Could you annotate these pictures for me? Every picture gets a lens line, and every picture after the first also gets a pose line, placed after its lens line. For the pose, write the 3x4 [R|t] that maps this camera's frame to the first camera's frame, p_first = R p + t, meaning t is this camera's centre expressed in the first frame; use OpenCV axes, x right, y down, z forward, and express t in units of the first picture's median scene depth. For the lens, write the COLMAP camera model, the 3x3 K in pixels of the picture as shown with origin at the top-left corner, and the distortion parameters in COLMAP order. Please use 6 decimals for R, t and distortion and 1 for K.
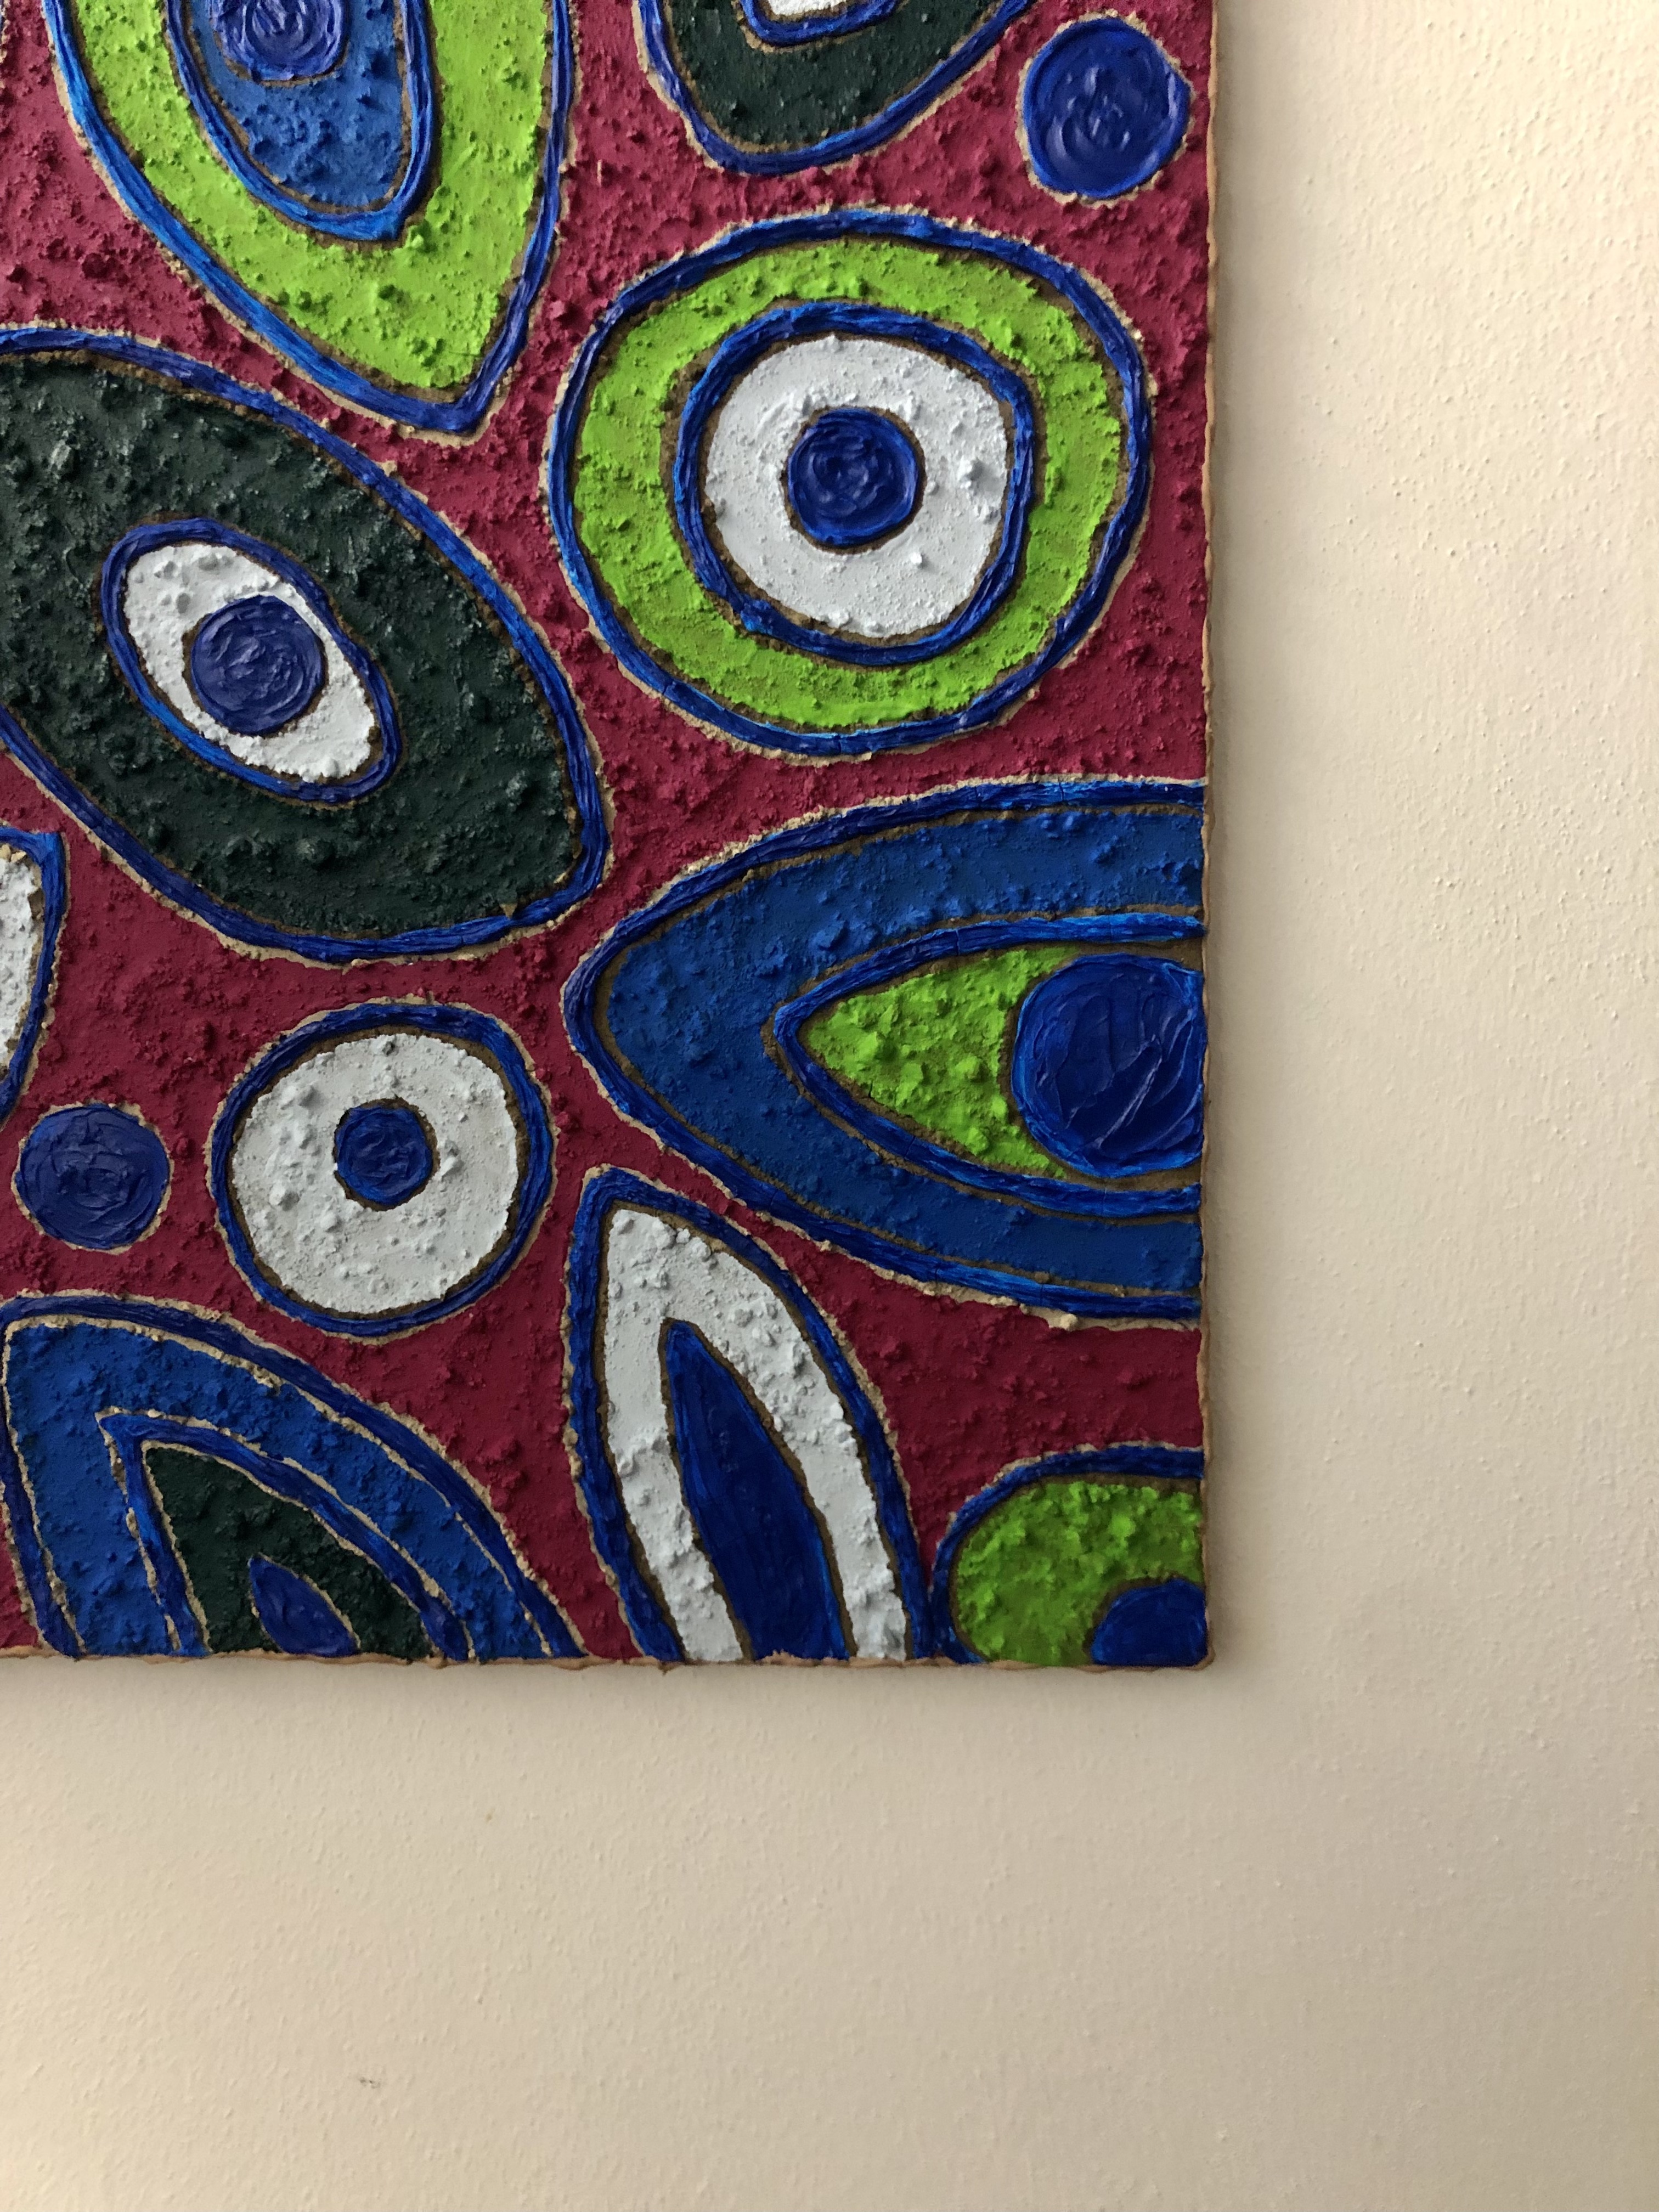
lens RADIAL K [[1872.9, 0, 831.3], [0, 1872.9, 1105.3], [0, 0, 1]] dist [0.023515, -0.039441]
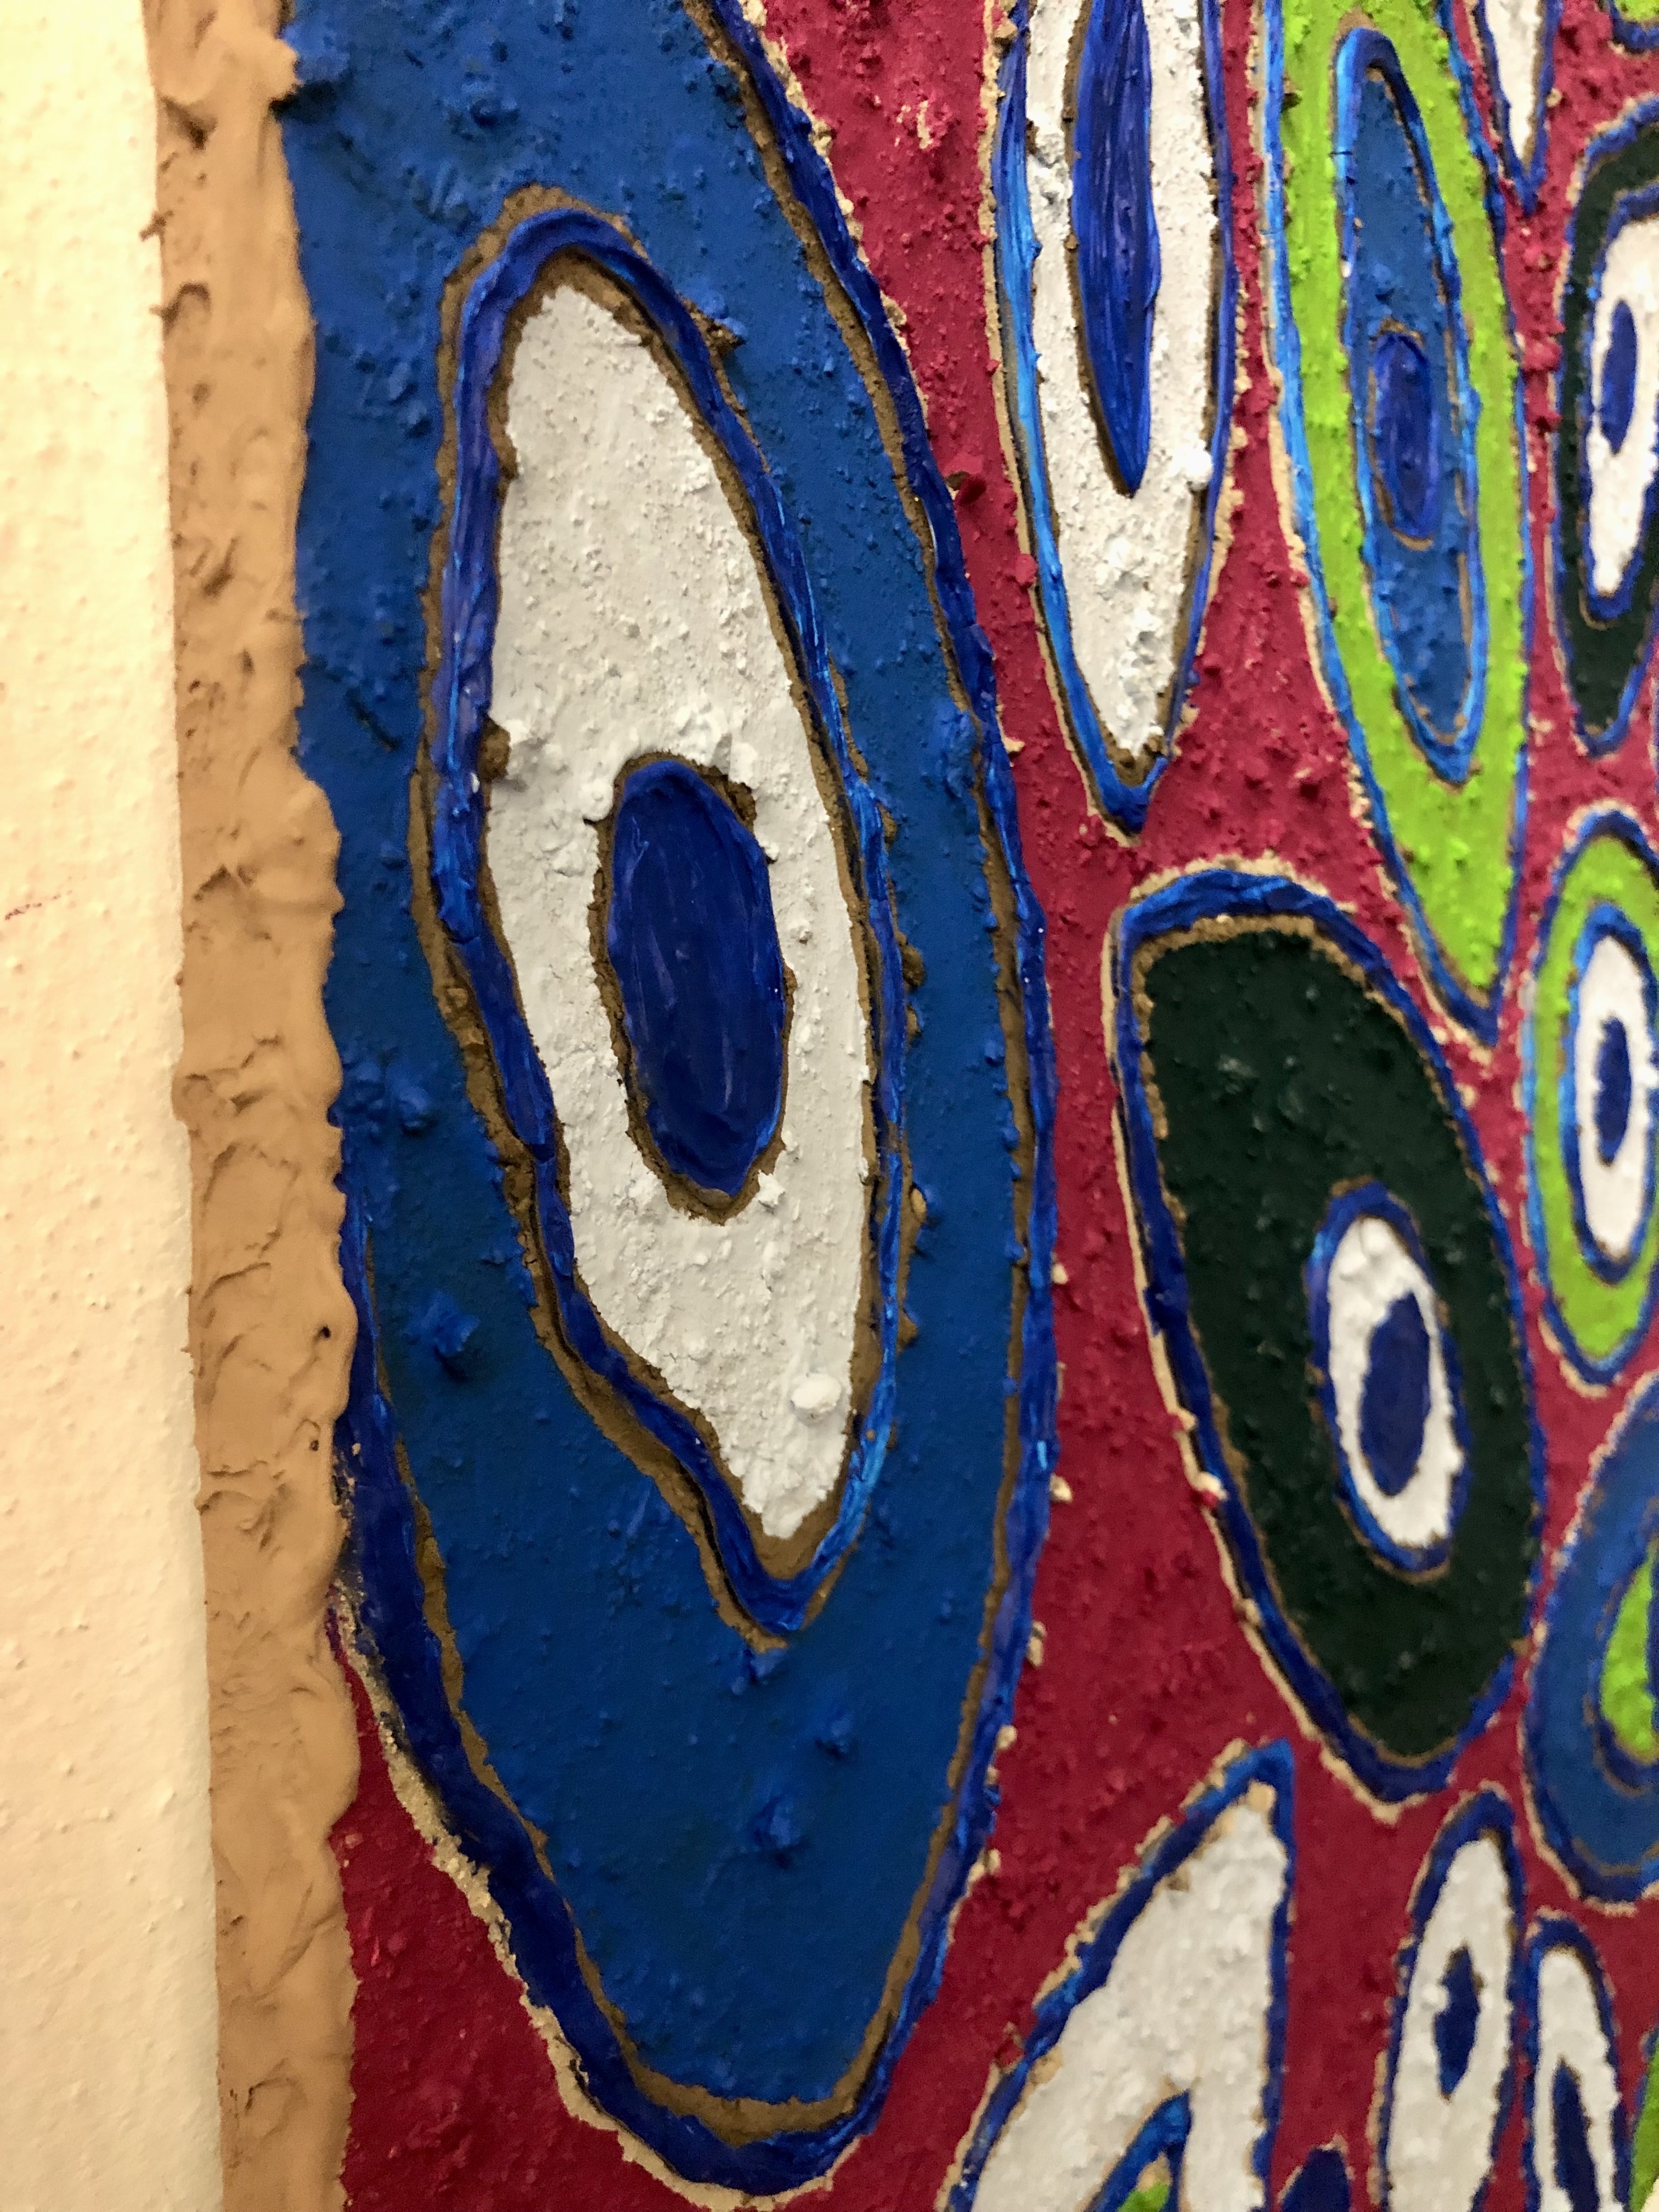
lens RADIAL K [[1872.9, 0, 826.3], [0, 1872.9, 1084.5], [0, 0, 1]] dist [0.023515, -0.039441]
pose [[0.552441, -0.038339, 0.832670, -0.974518], [0.038609, 0.999046, 0.020385, -0.366211], [-0.832657, 0.020887, 0.553395, 0.796365]]
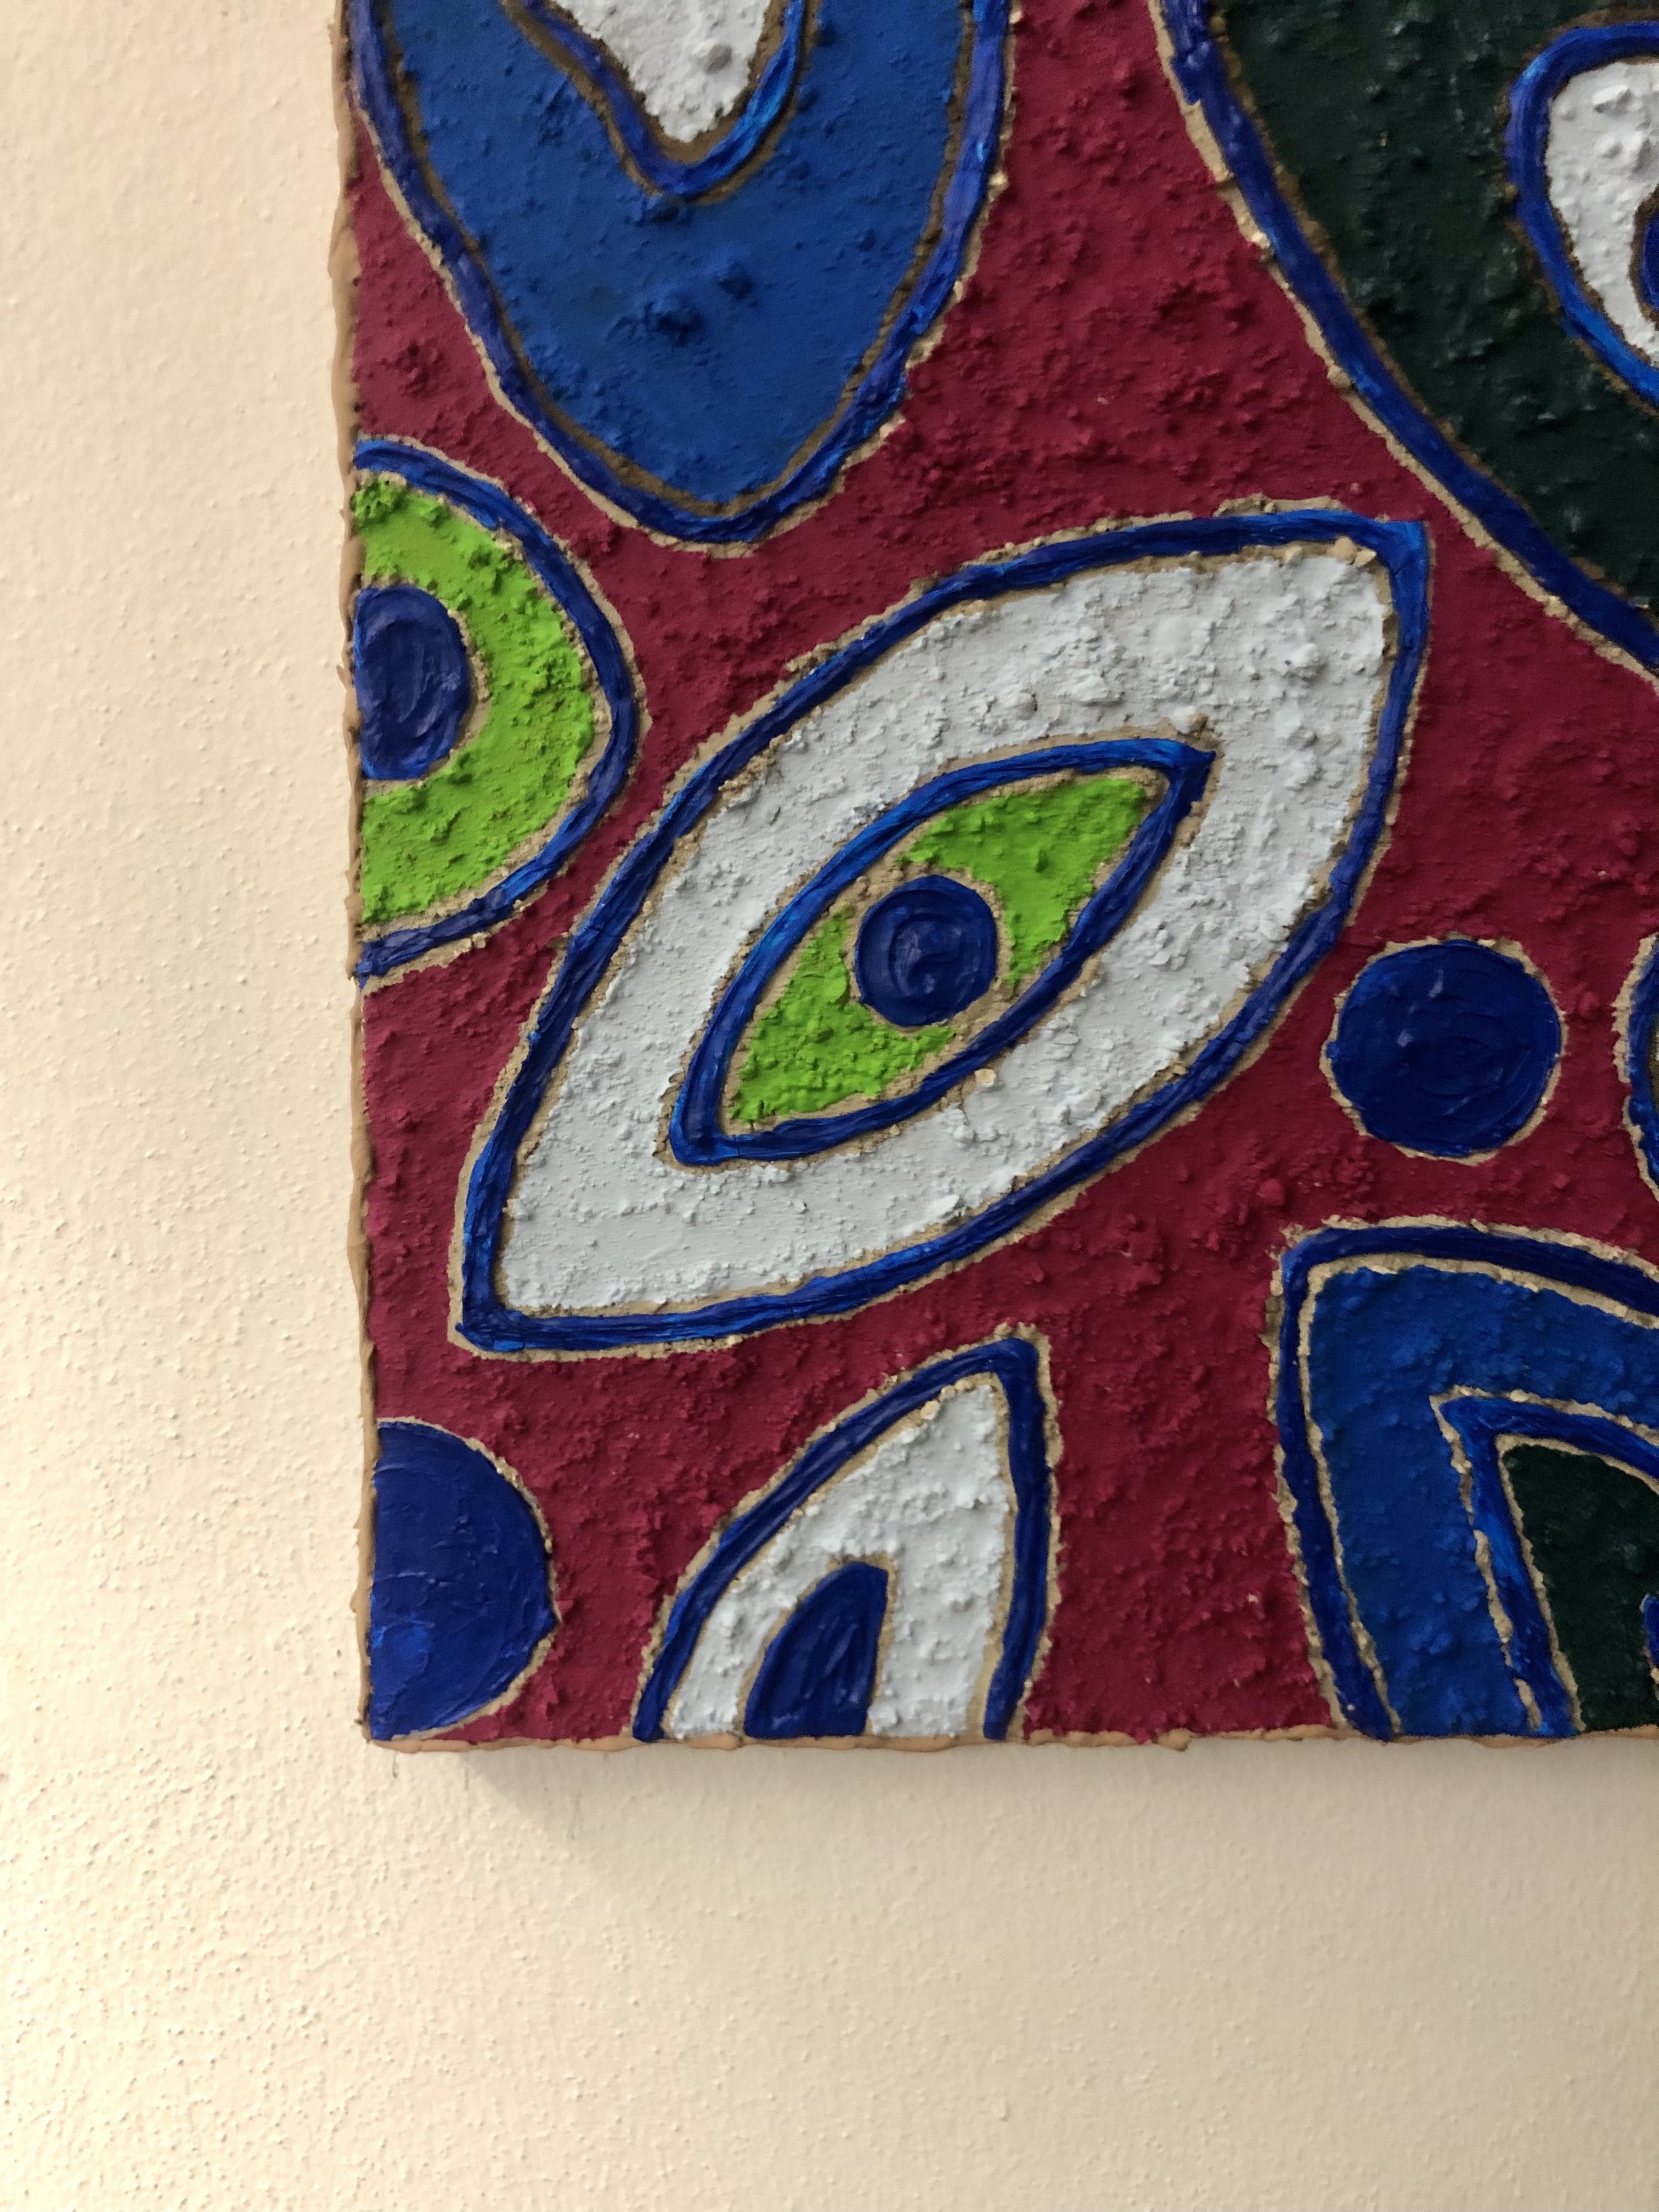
lens RADIAL K [[1872.9, 0, 846.4], [0, 1872.9, 1113.5], [0, 0, 1]] dist [0.023515, -0.039441]
pose [[0.998428, 0.000171, 0.056041, -0.651085], [-0.005310, 0.995785, 0.091567, 0.000524], [-0.055789, -0.091721, 0.994221, 0.348146]]
